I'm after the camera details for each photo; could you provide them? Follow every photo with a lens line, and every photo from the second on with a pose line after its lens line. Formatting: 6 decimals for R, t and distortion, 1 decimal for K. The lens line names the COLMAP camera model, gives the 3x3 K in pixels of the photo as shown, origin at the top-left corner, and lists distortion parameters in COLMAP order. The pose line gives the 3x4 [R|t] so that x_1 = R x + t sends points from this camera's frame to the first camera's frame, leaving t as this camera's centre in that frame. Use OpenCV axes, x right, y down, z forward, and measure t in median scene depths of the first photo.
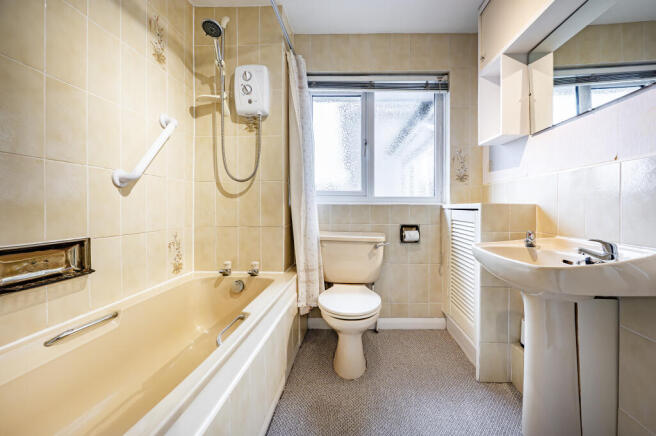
lens RADIAL K [[269.7, 0, 325.0], [0, 269.7, 220.3], [0, 0, 1]] dist [0.000247, 0.000034]
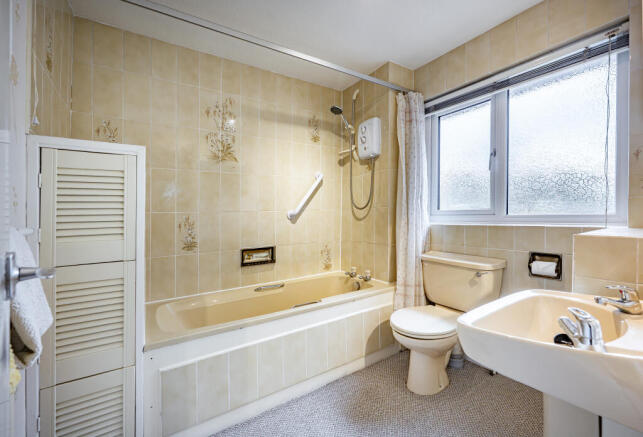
lens RADIAL K [[274.9, 0, 321.5], [0, 274.9, 218.5], [0, 0, 1]] dist [0.000220, -0.000104]
pose [[0.565287, -0.003275, -0.824888, 0.690136], [-0.004862, 0.999962, -0.007302, -0.083586], [0.824880, 0.008139, 0.565250, 0.060936]]
